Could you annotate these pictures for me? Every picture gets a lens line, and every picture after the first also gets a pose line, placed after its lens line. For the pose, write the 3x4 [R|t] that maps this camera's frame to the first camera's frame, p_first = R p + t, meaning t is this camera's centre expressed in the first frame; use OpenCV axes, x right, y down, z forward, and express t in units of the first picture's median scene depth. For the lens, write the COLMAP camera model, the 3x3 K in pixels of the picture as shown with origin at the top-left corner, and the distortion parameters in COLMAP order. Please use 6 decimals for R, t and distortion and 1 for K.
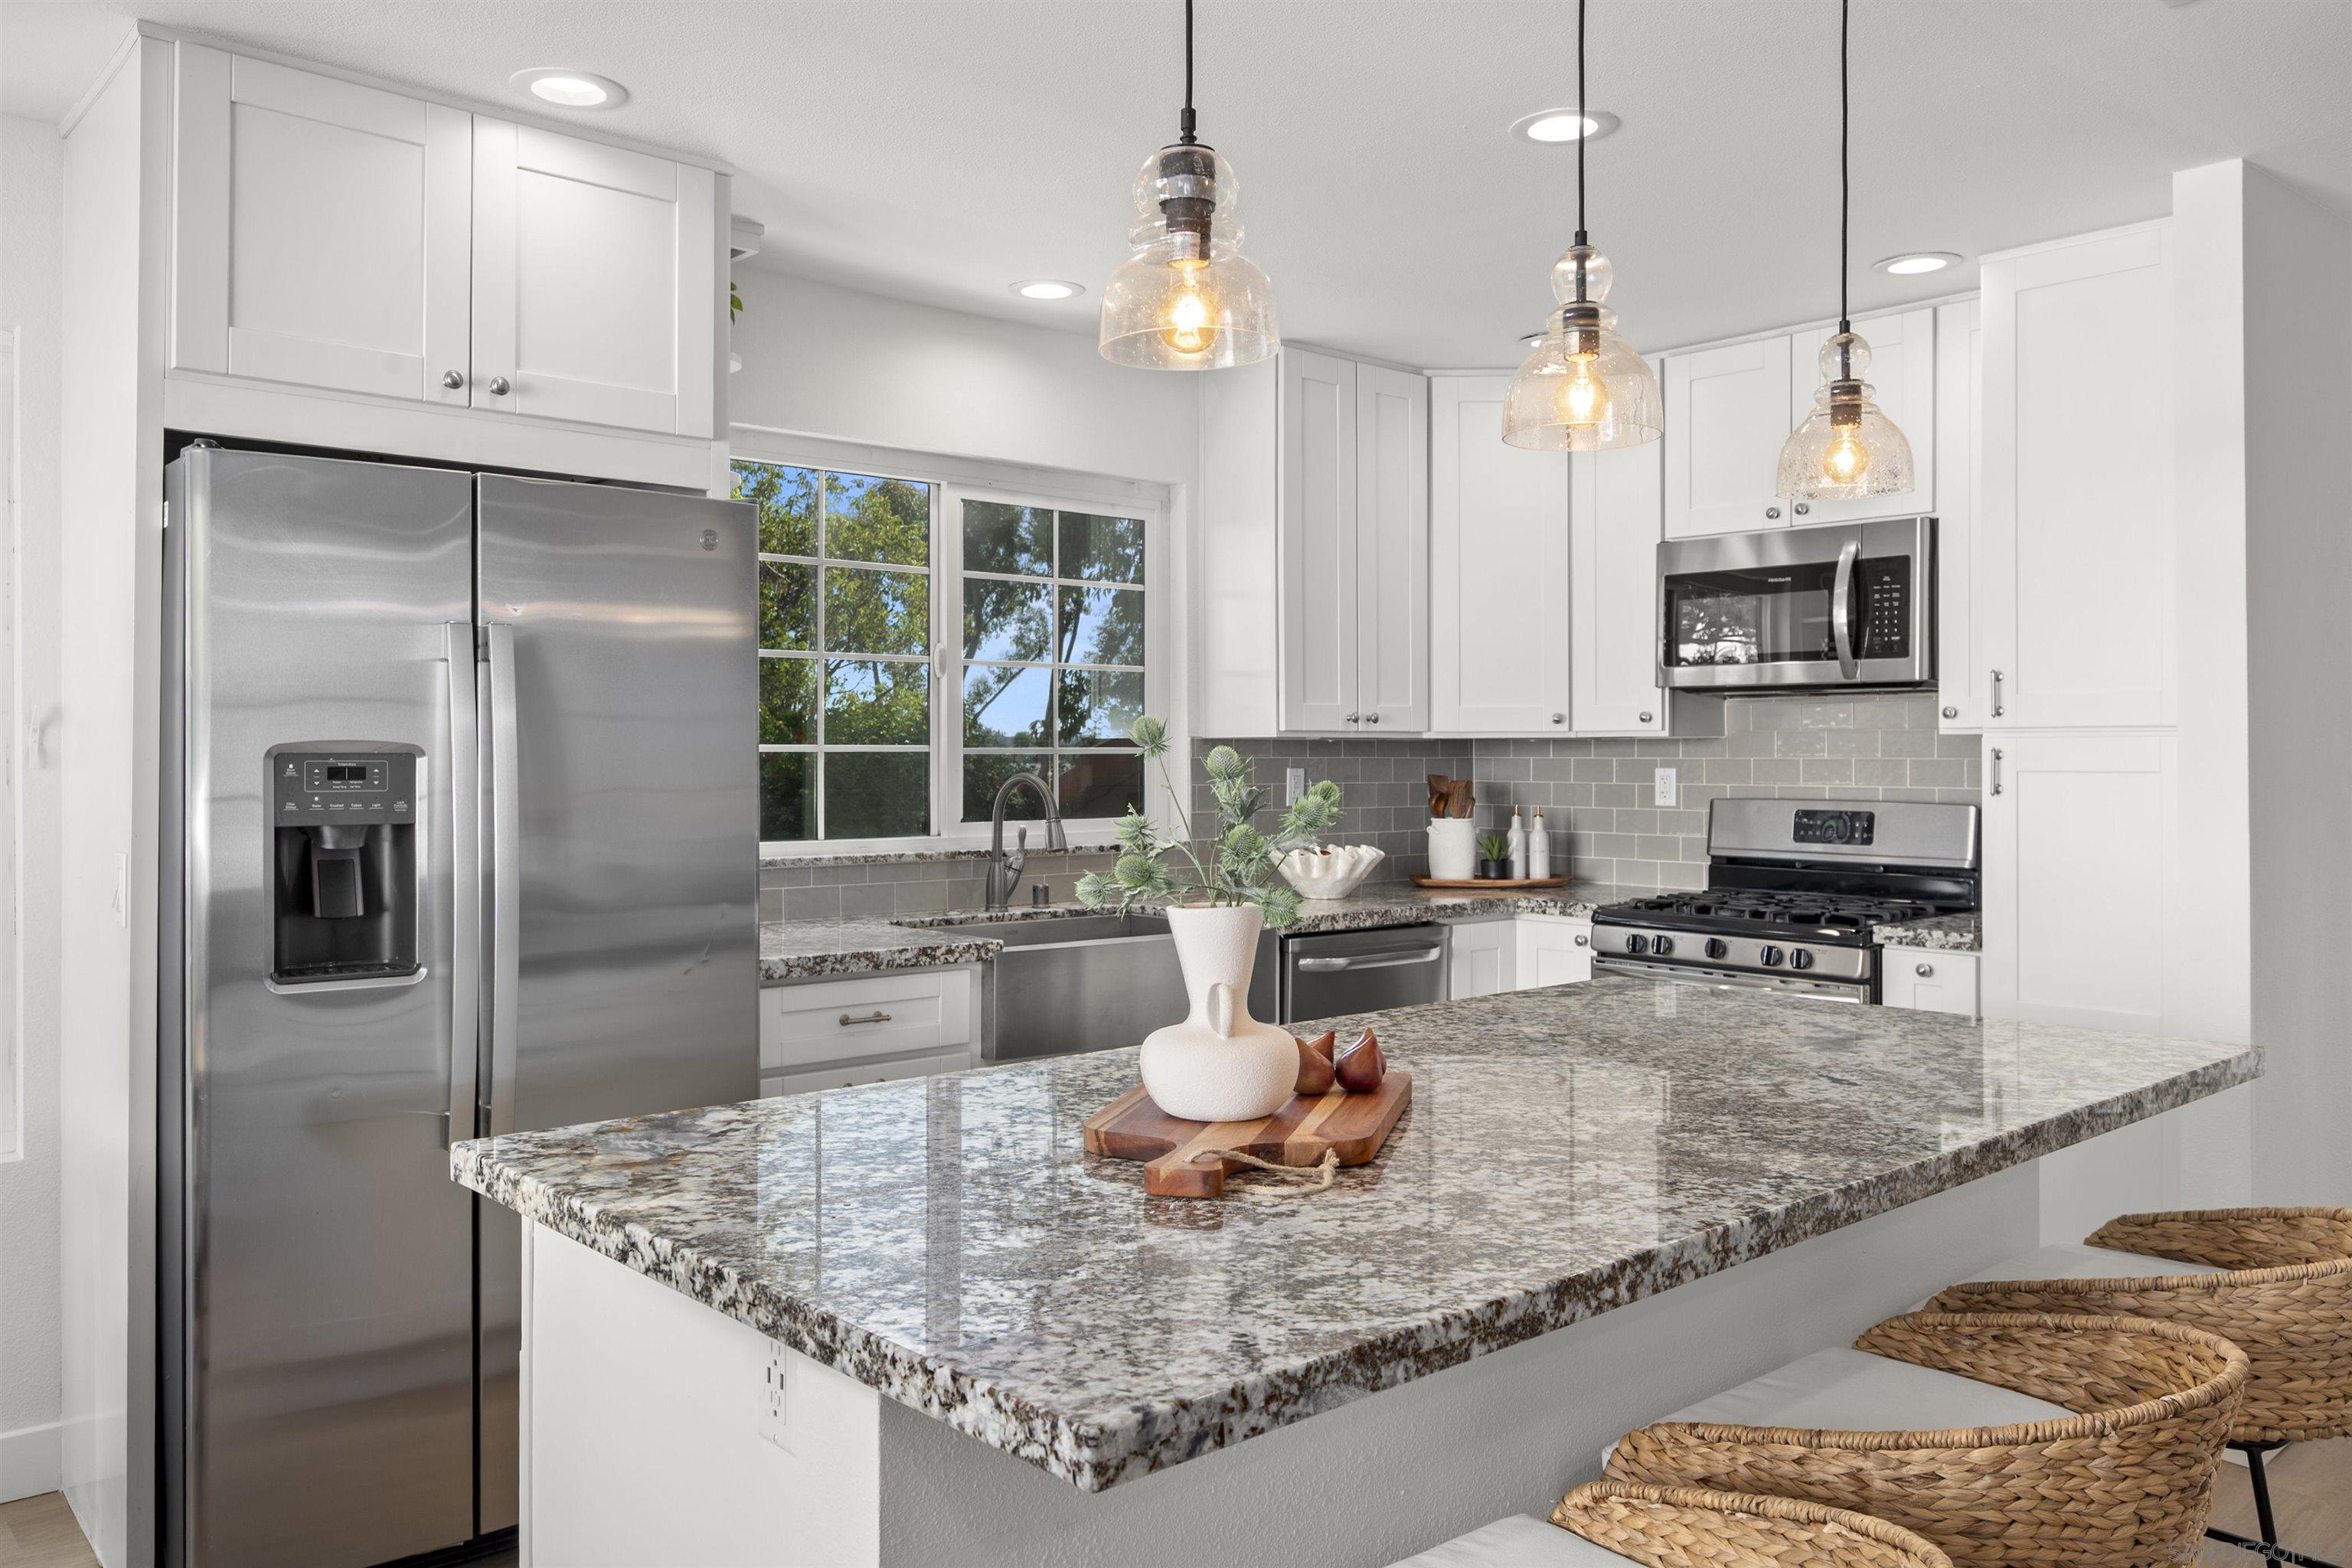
lens RADIAL K [[1738.6, 0, 1176.0], [0, 1738.6, 784.0], [0, 0, 1]] dist [-0.004624, -0.002051]
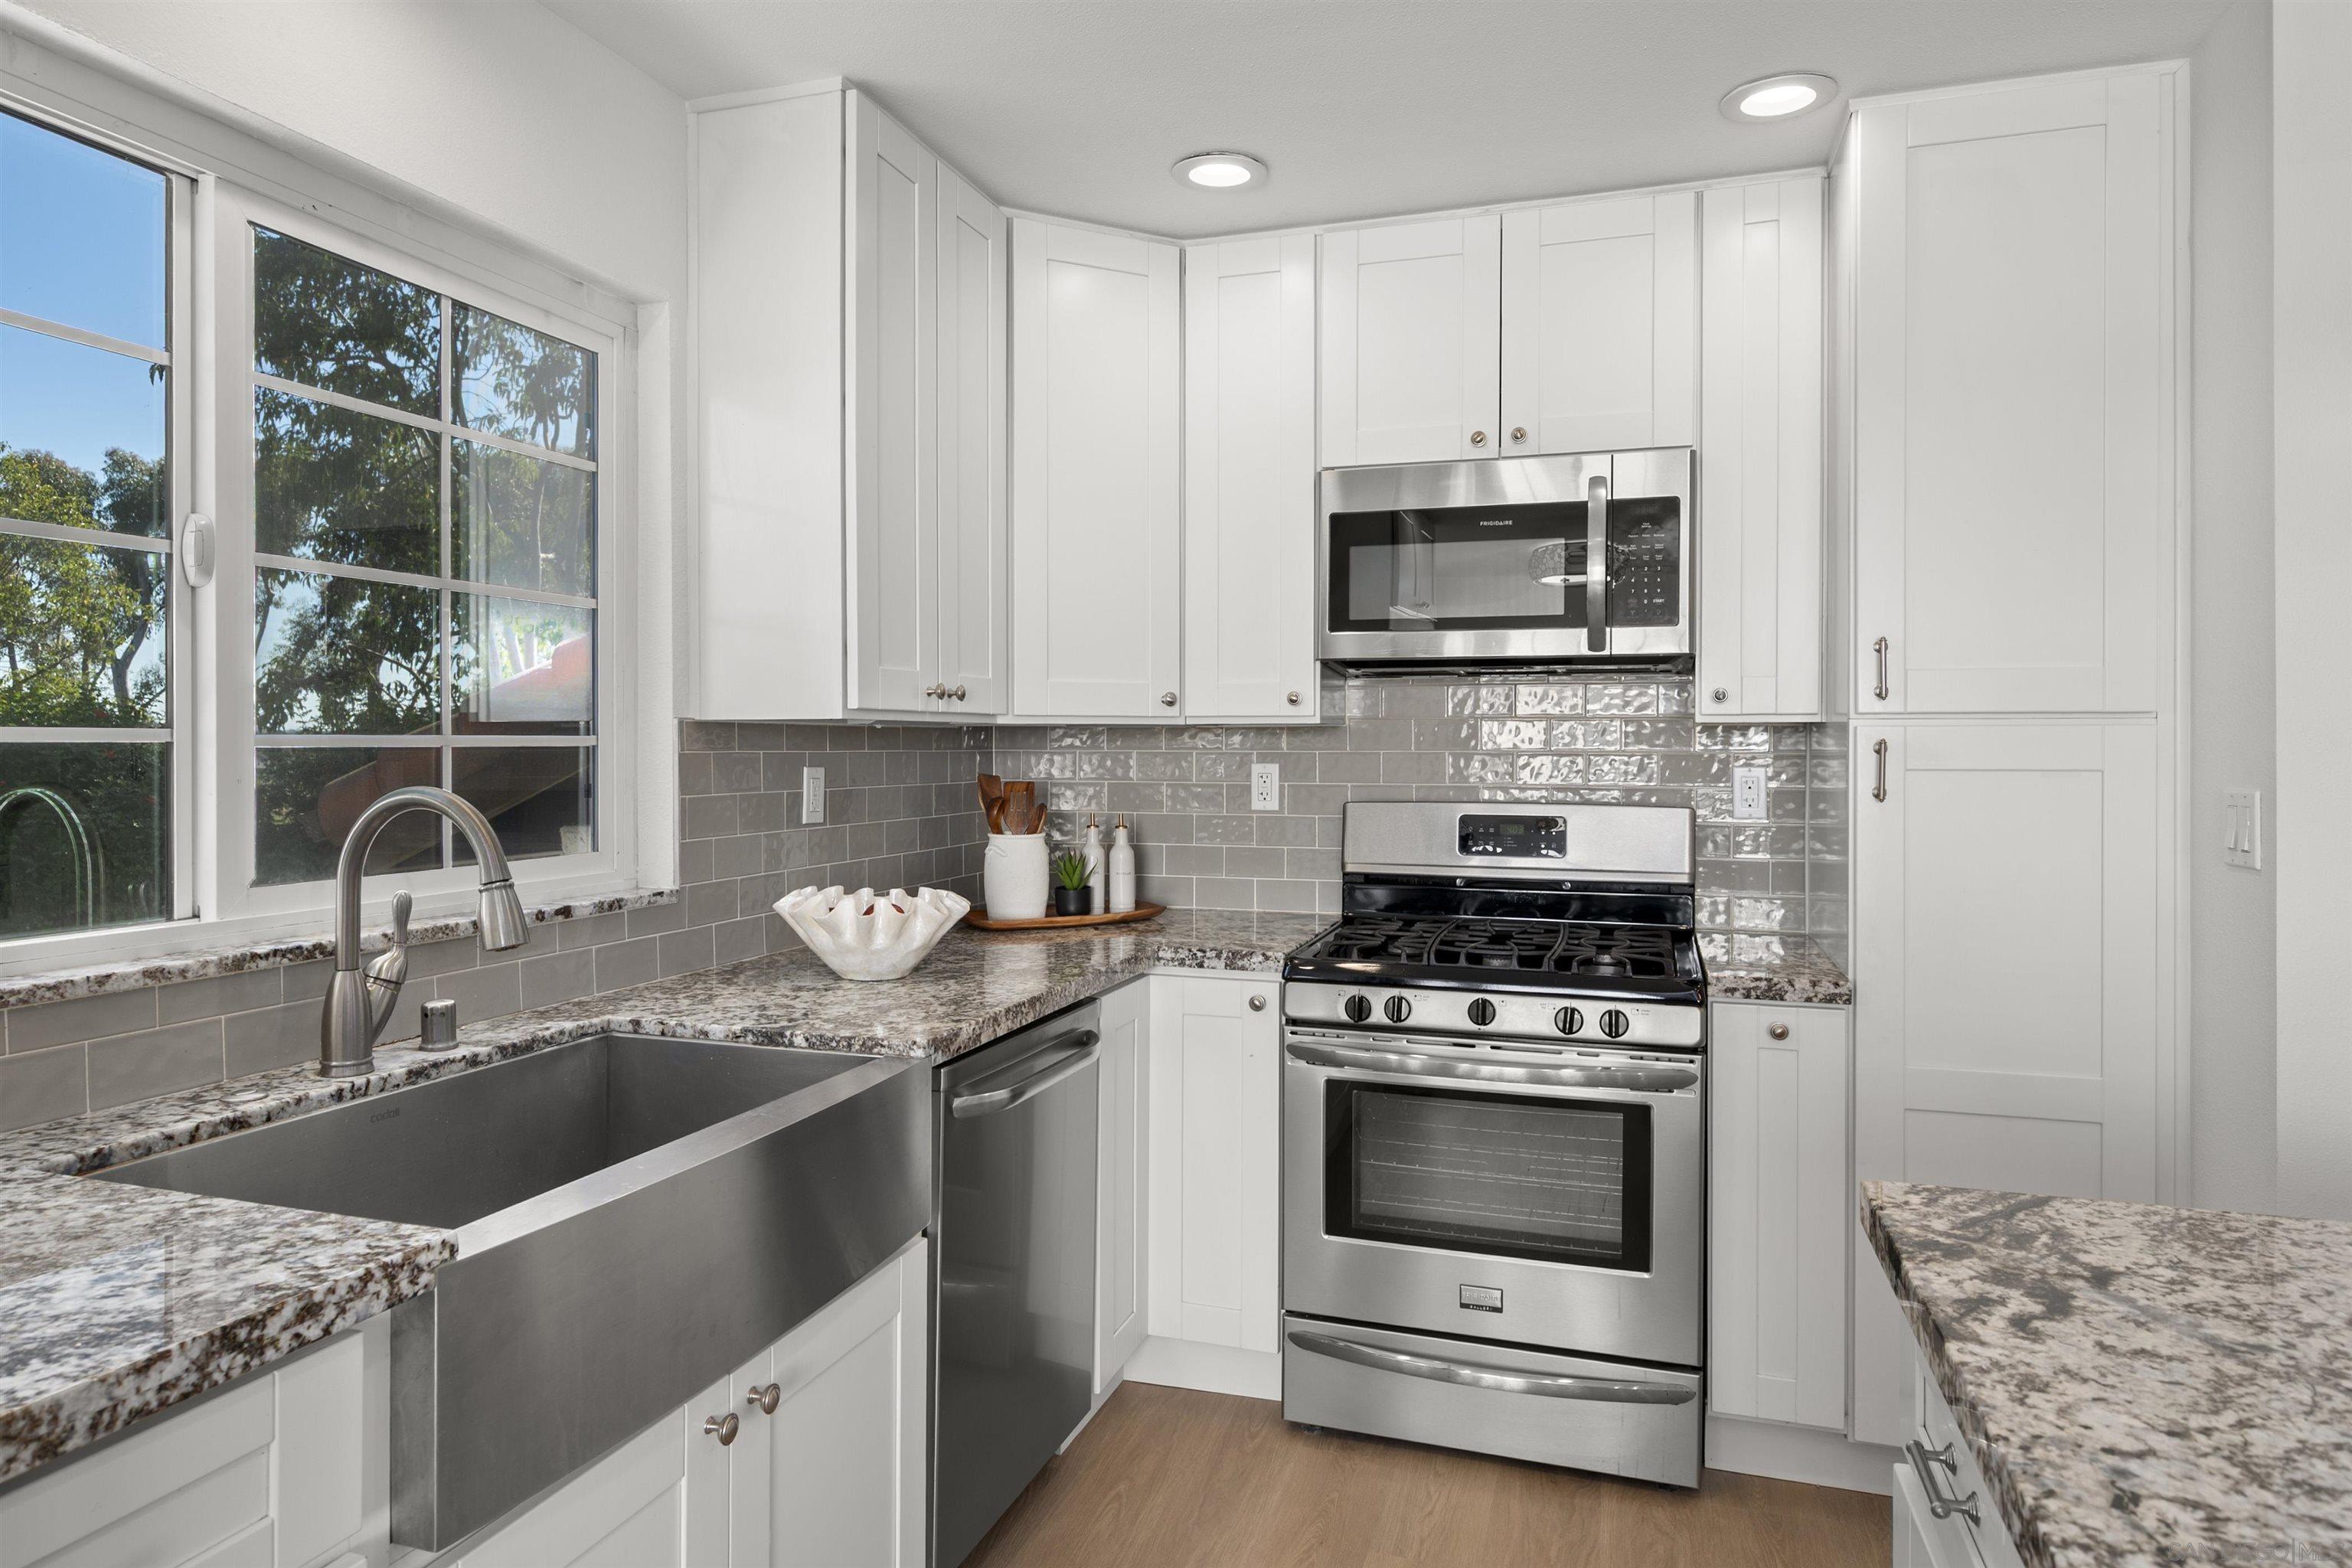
lens RADIAL K [[1414.3, 0, 1168.1], [0, 1414.3, 754.2], [0, 0, 1]] dist [-0.003295, -0.001937]
pose [[0.870465, -0.002166, 0.492226, -0.082705], [0.007932, 0.999922, -0.009627, -0.007826], [-0.492167, 0.012285, 0.870414, 0.463341]]
